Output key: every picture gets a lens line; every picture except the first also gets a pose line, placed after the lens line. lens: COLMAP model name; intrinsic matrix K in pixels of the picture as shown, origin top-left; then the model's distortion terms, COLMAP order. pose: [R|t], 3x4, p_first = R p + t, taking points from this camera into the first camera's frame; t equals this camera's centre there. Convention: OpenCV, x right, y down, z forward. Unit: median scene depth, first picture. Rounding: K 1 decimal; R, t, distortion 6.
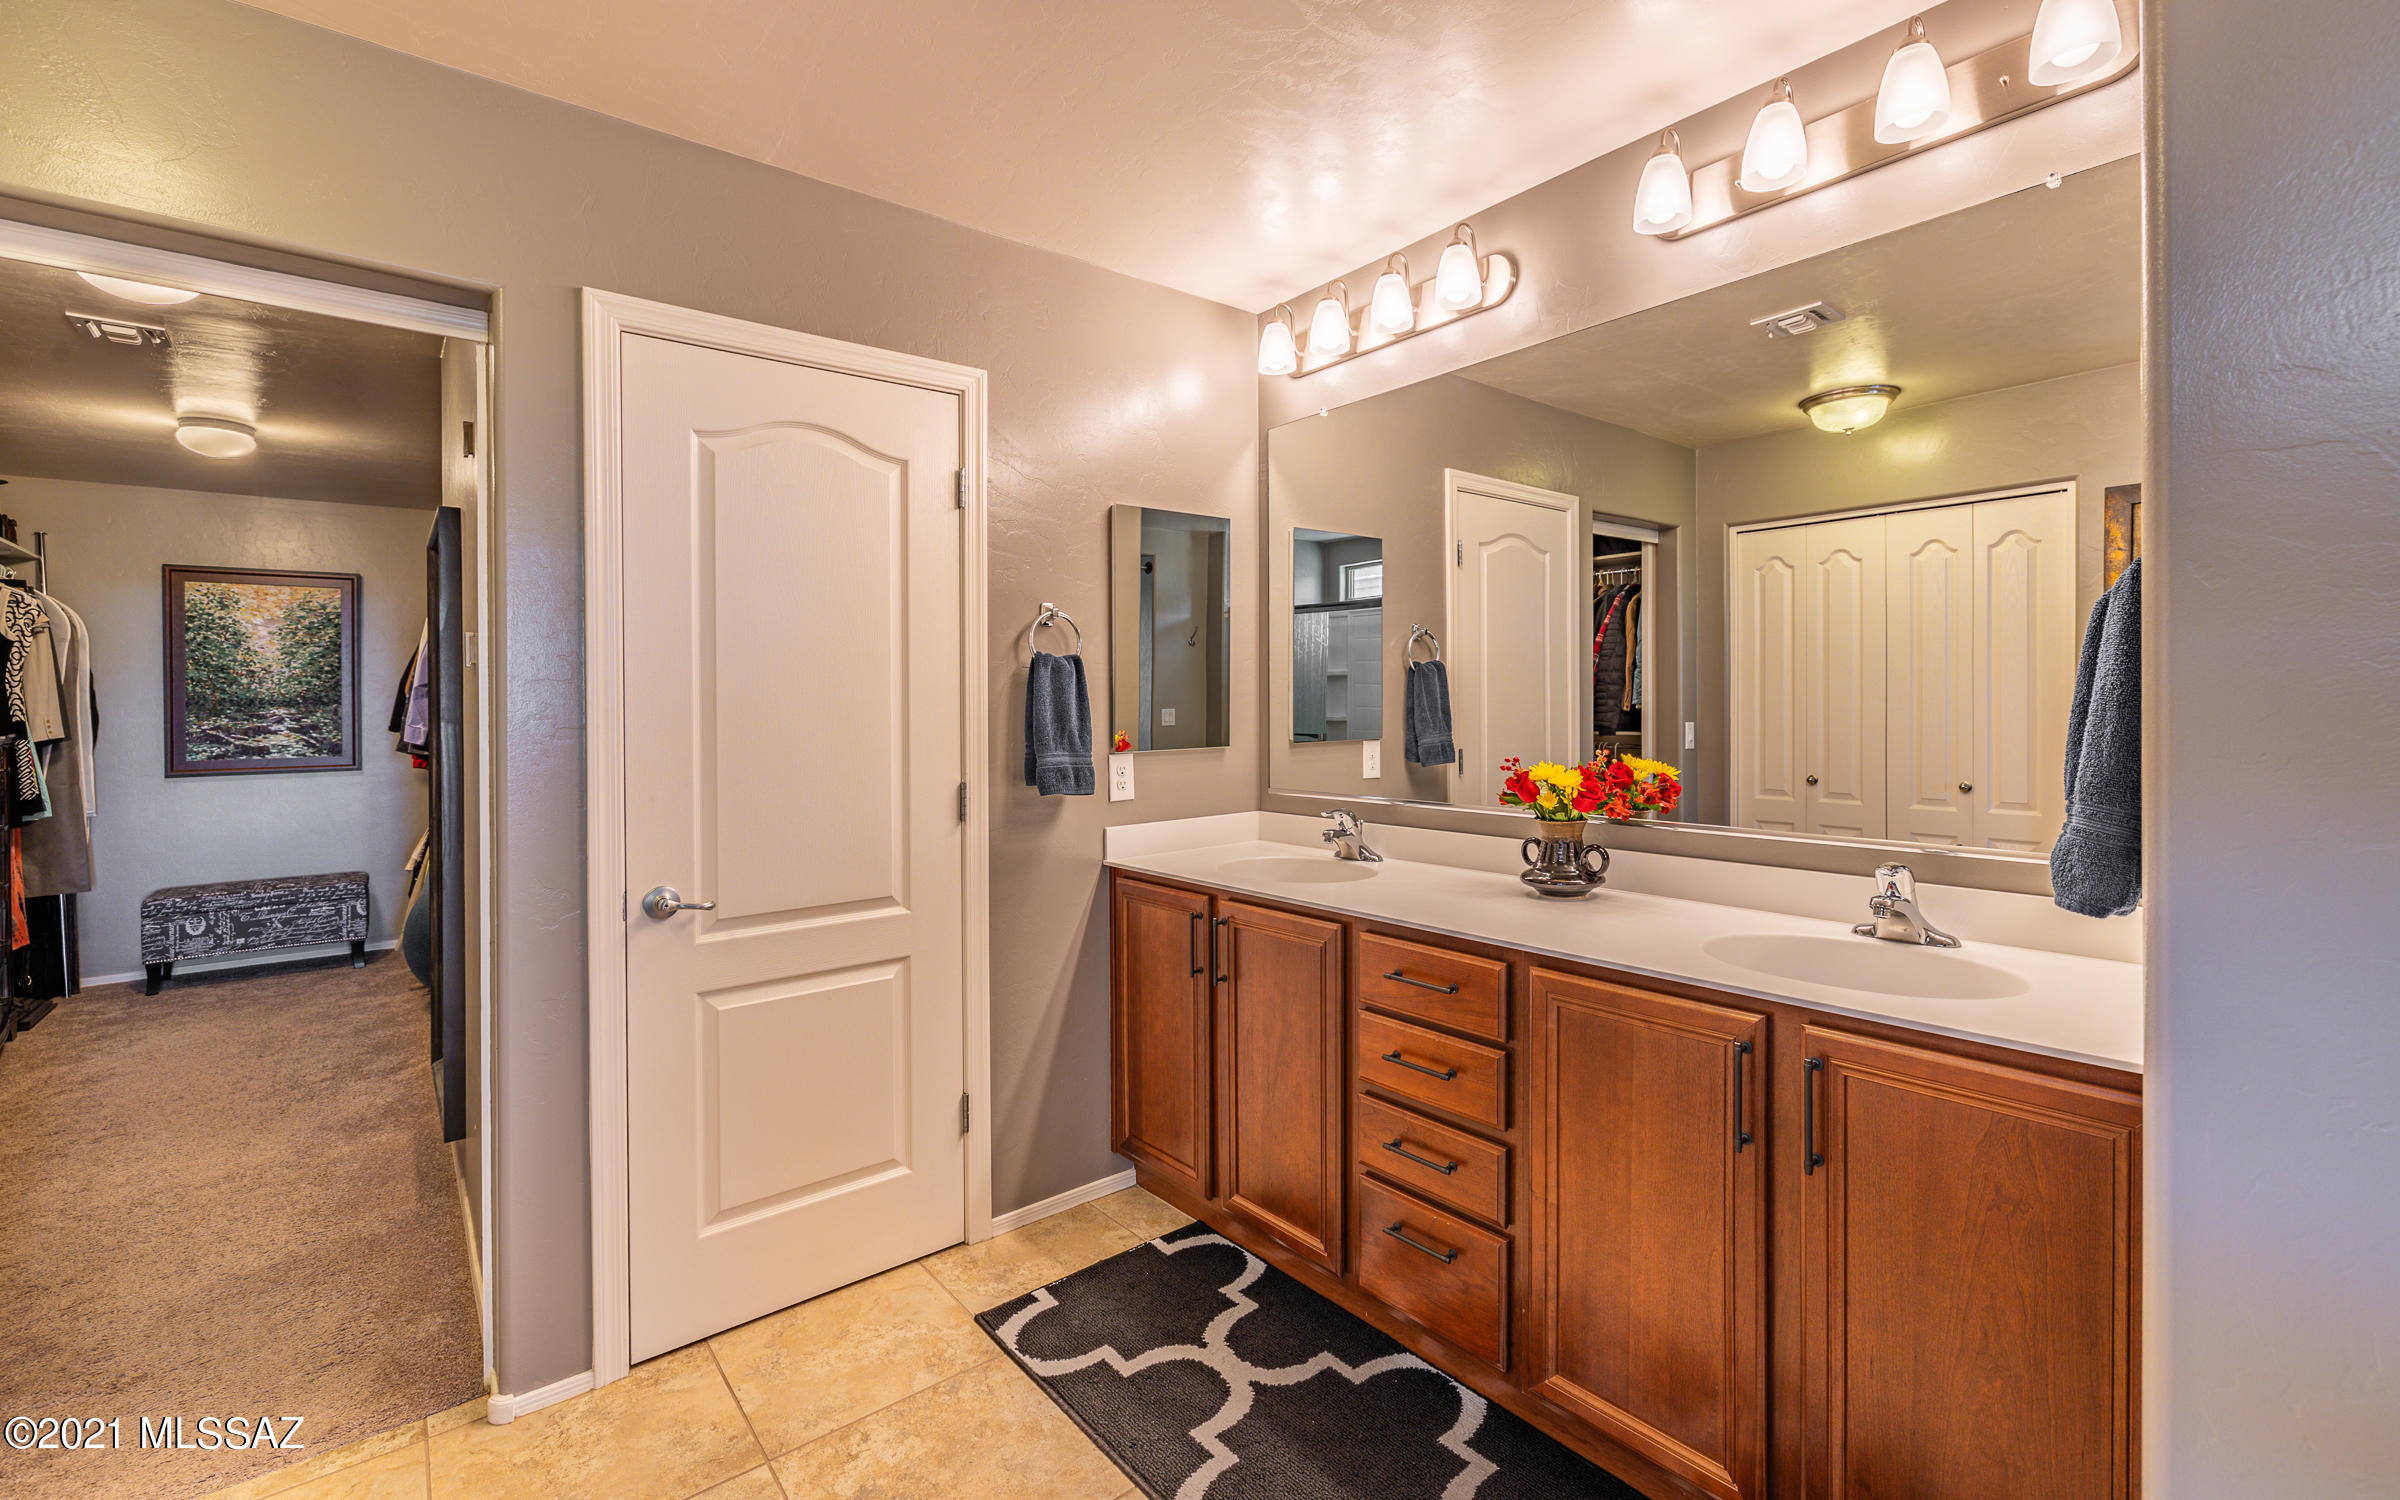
lens RADIAL K [[1012.4, 0, 1200.9], [0, 1012.4, 701.3], [0, 0, 1]] dist [-0.001554, -0.000393]
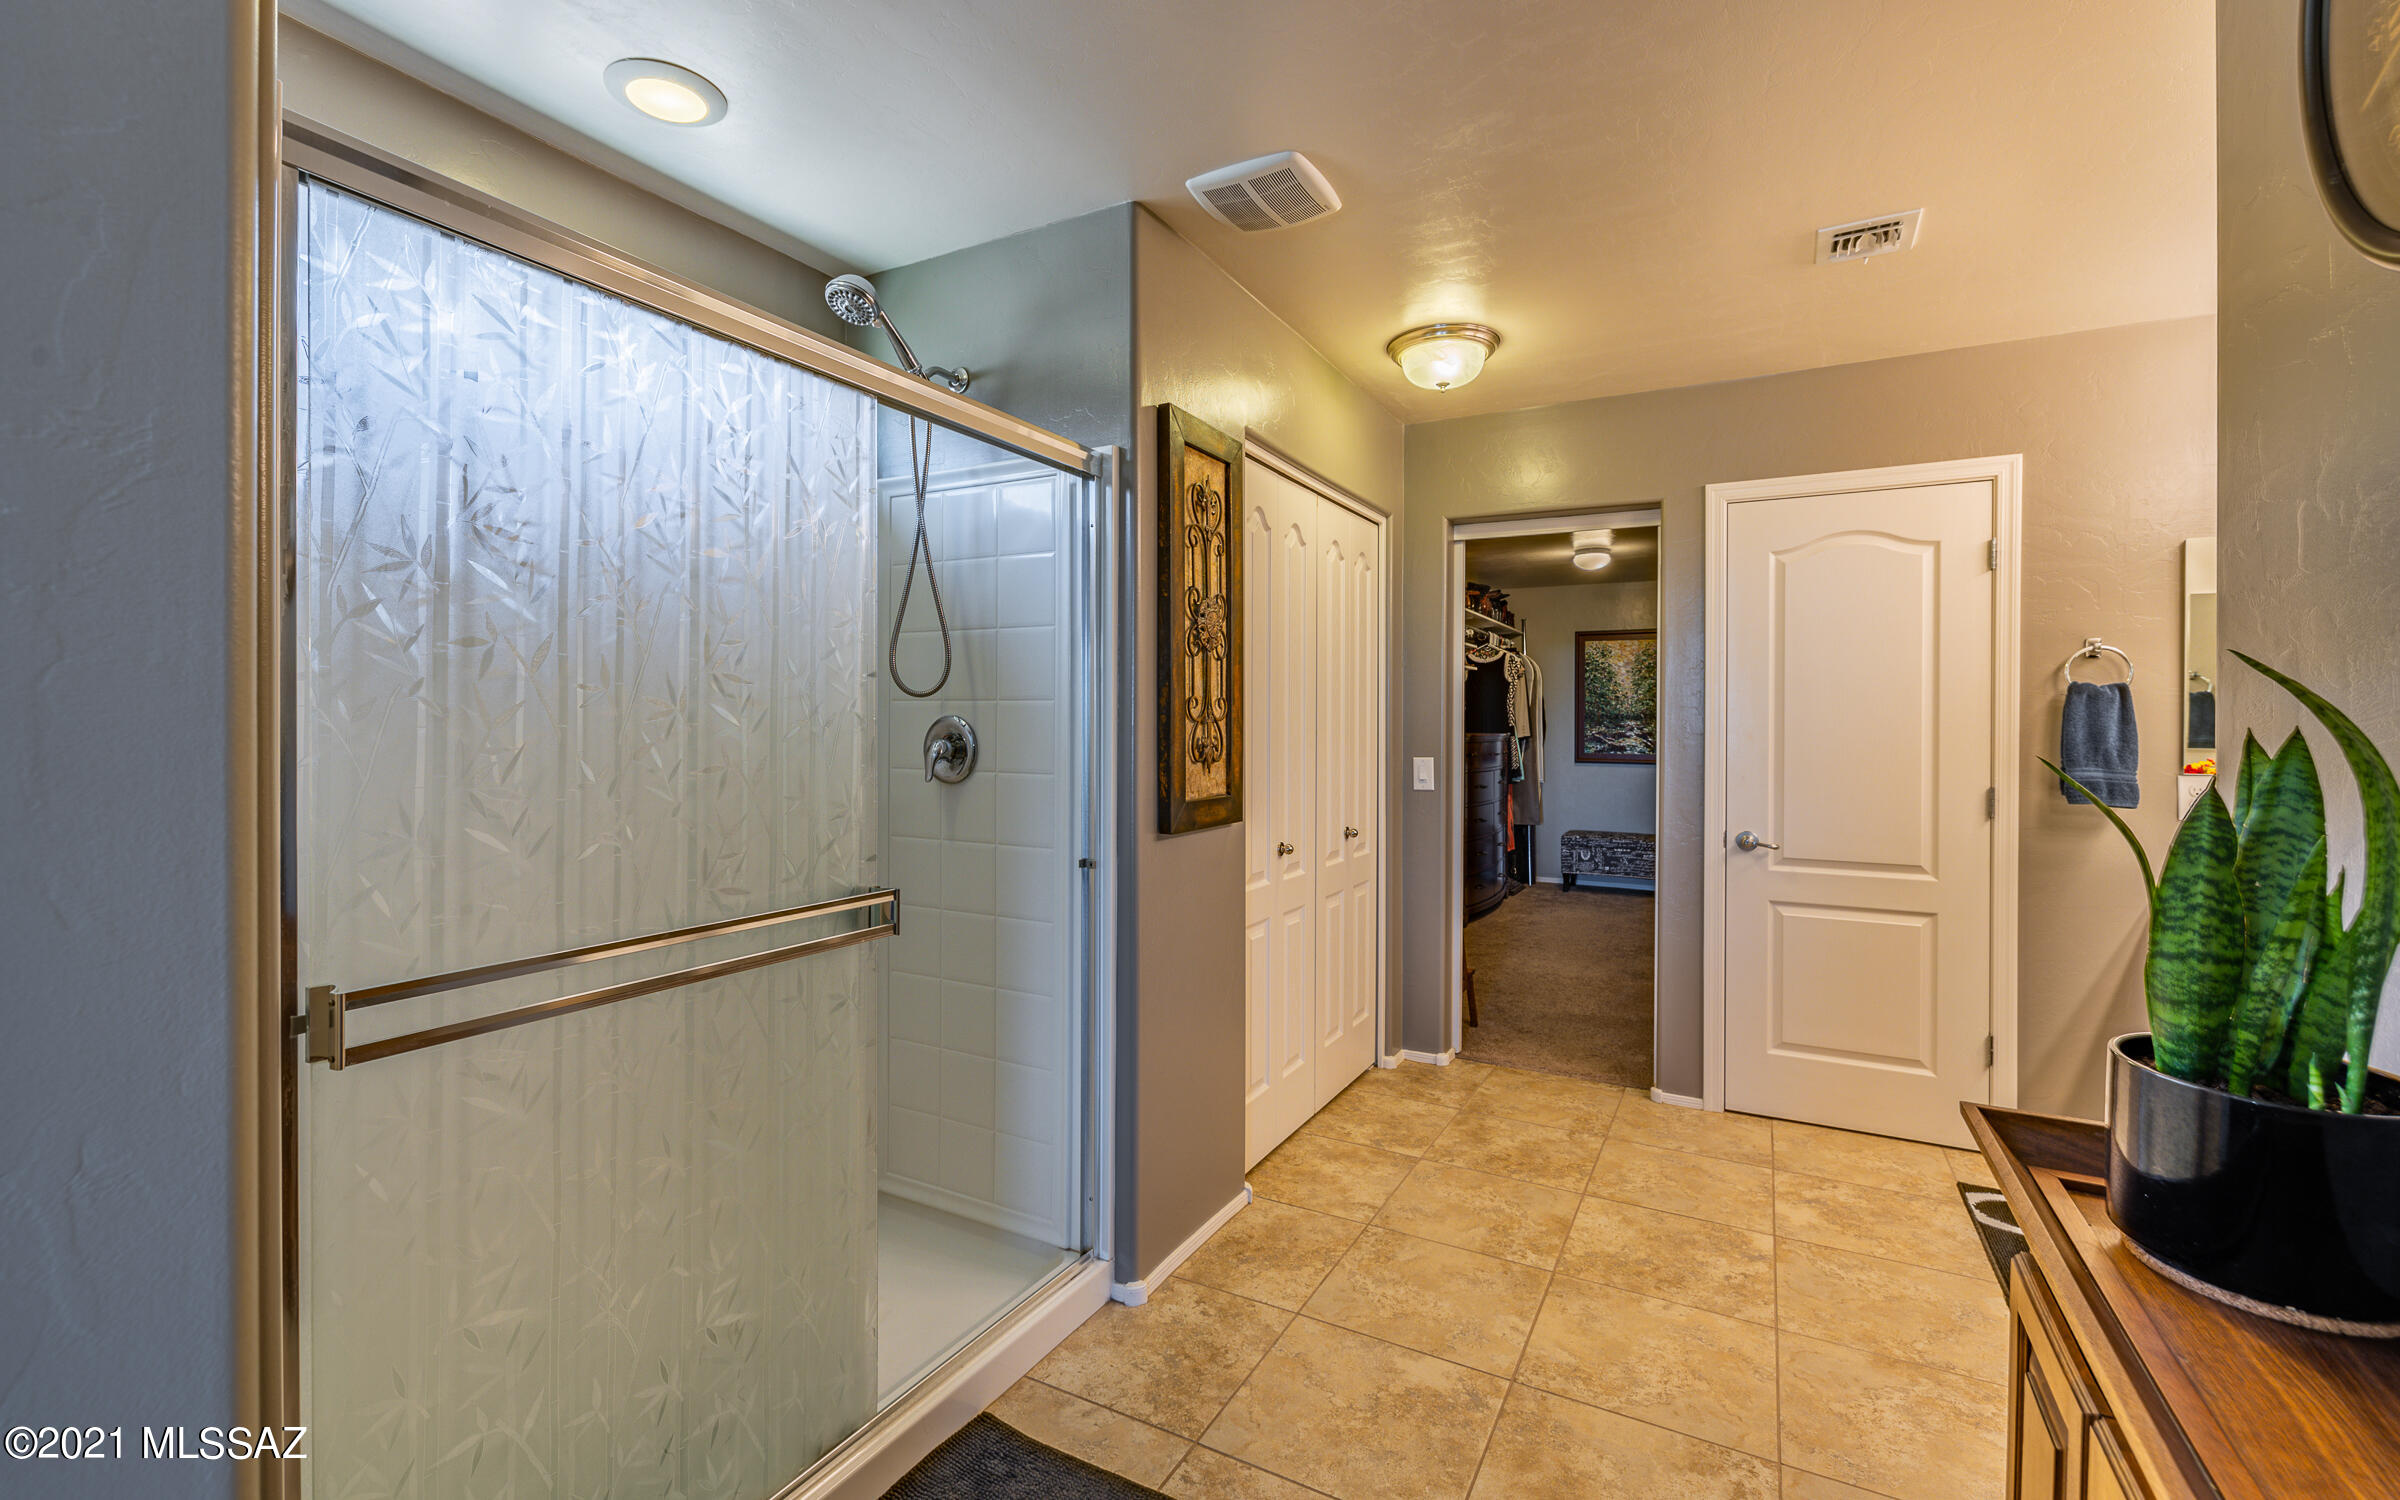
lens RADIAL K [[1033.7, 0, 1195.5], [0, 1033.7, 713.4], [0, 0, 1]] dist [-0.000062, -0.000021]
pose [[0.379046, 0.007565, -0.925347, 0.317543], [-0.011579, 0.999927, 0.003432, -0.002526], [0.925305, 0.009414, 0.379106, -0.221781]]
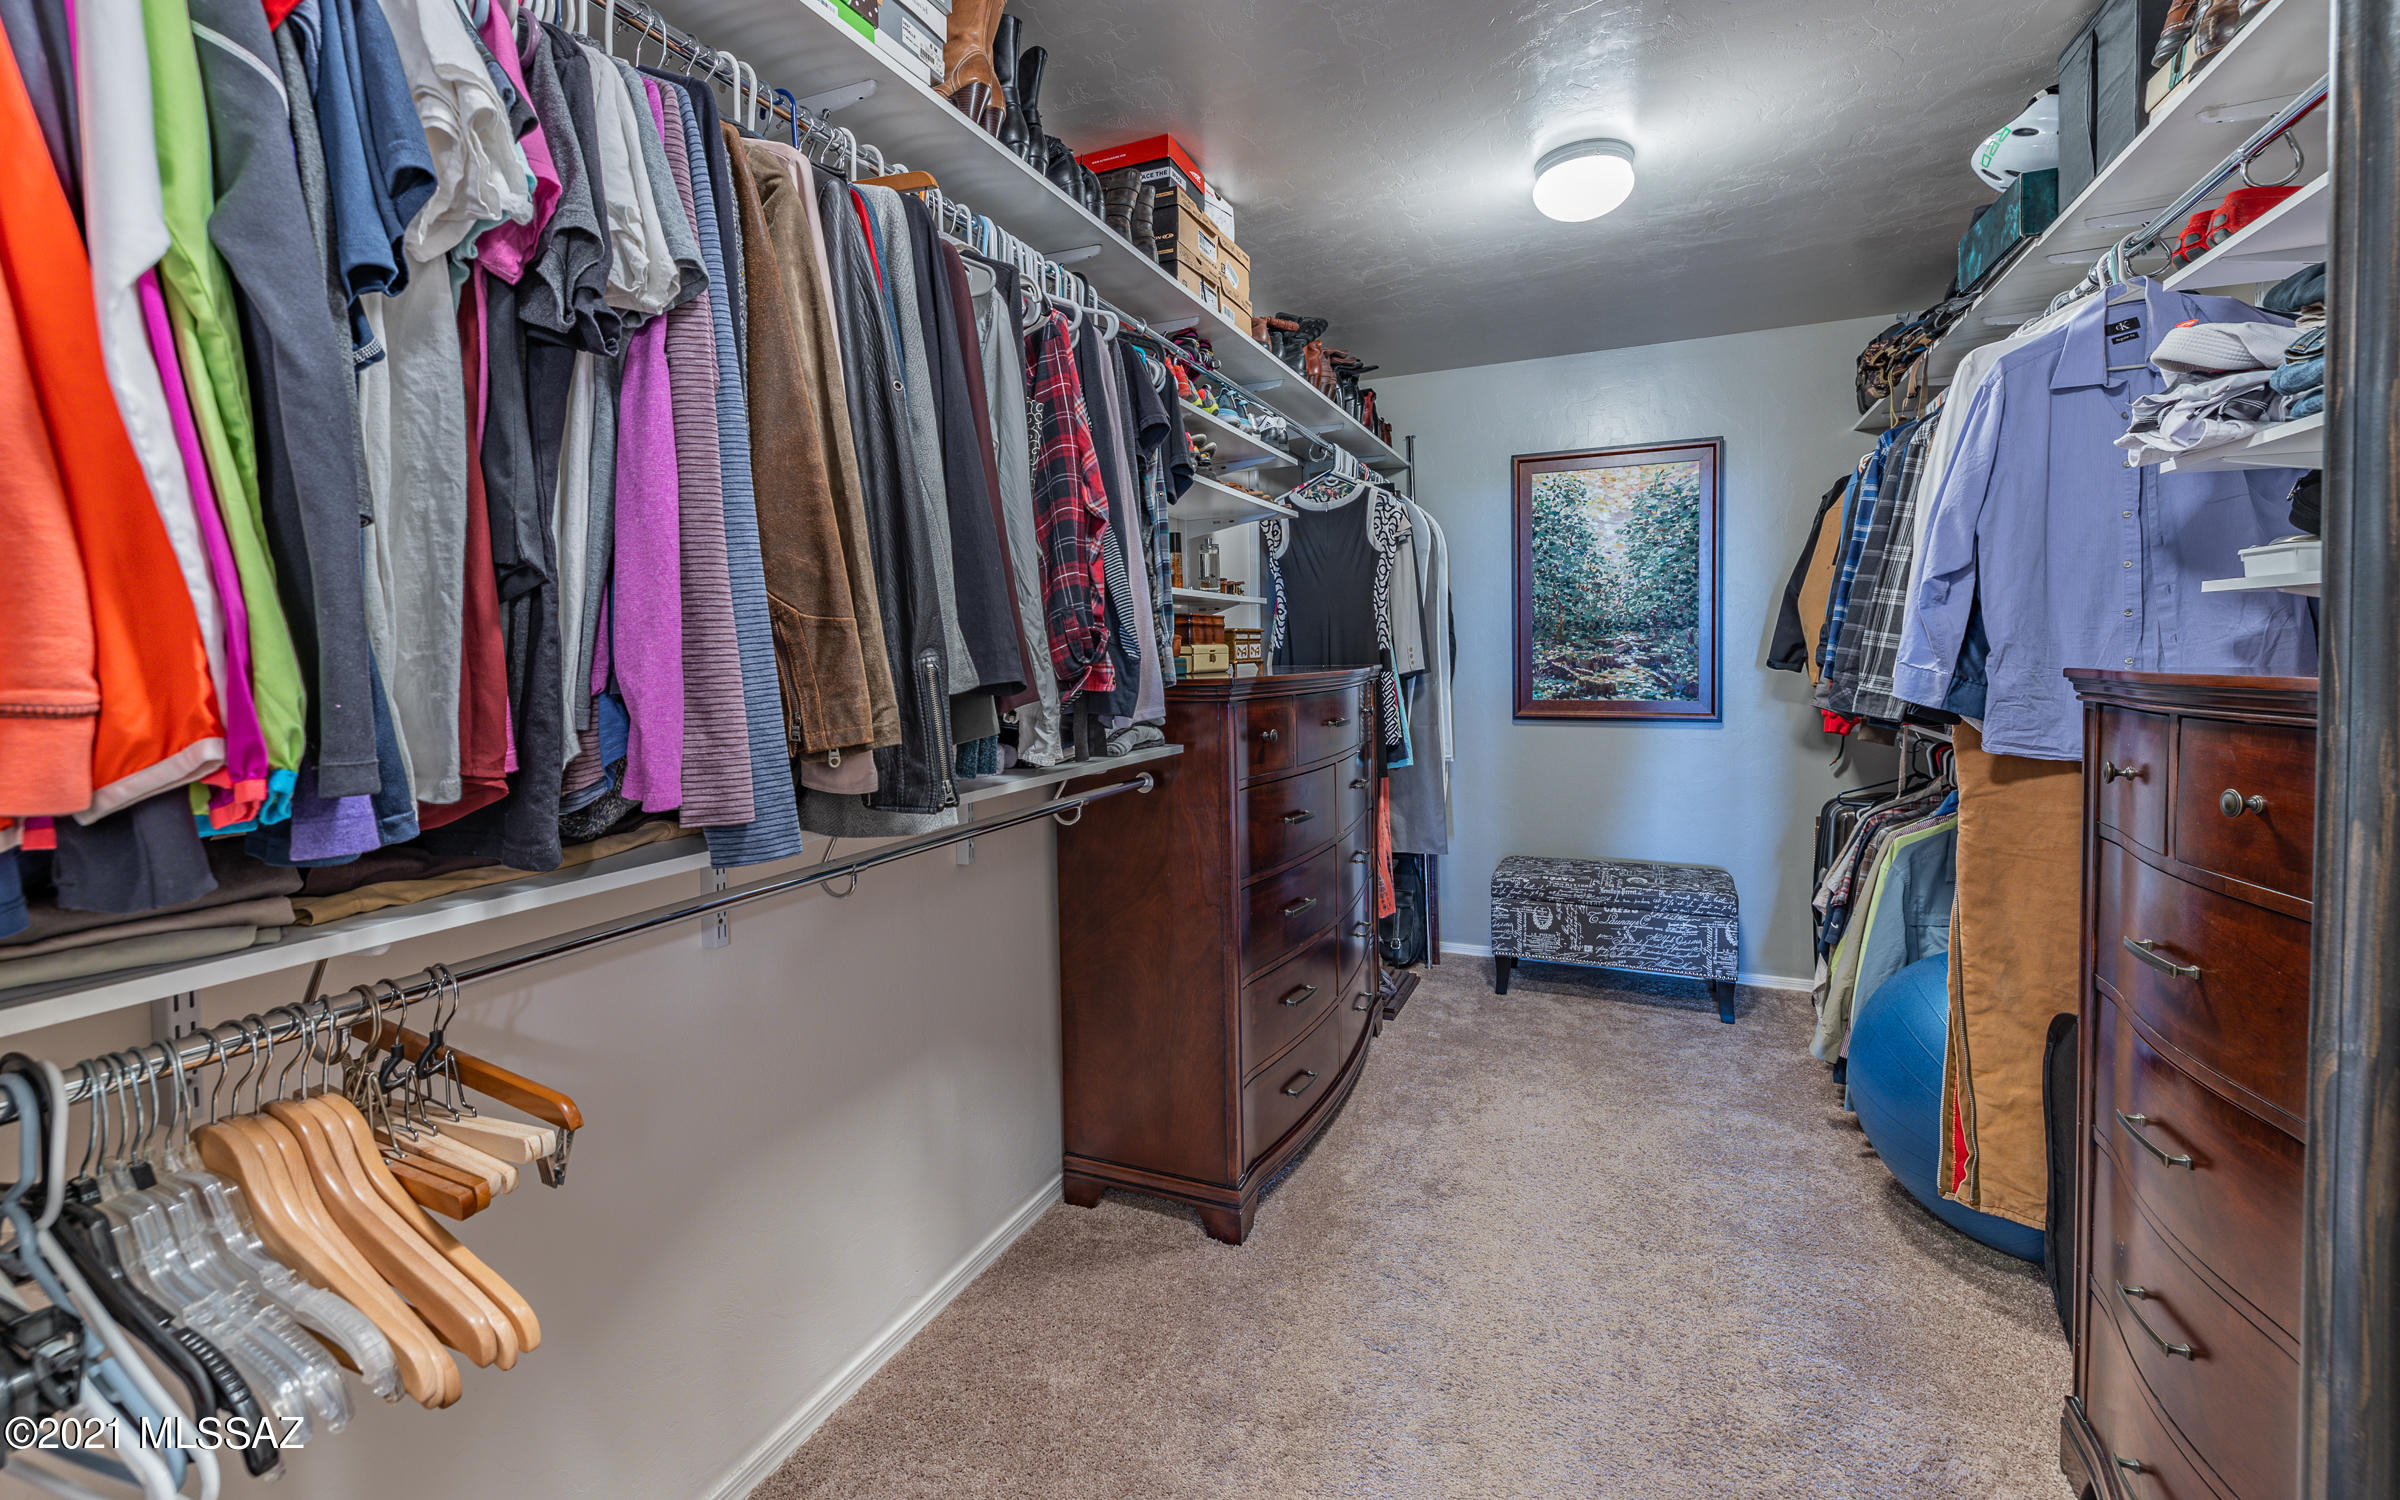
lens RADIAL K [[1013.0, 0, 1195.3], [0, 1013.0, 668.8], [0, 0, 1]] dist [-0.000955, -0.000223]
pose [[0.459036, 0.026055, -0.888036, -0.464760], [0.008093, 0.999406, 0.033507, 0.006367], [0.888381, -0.022568, 0.458552, 0.442715]]
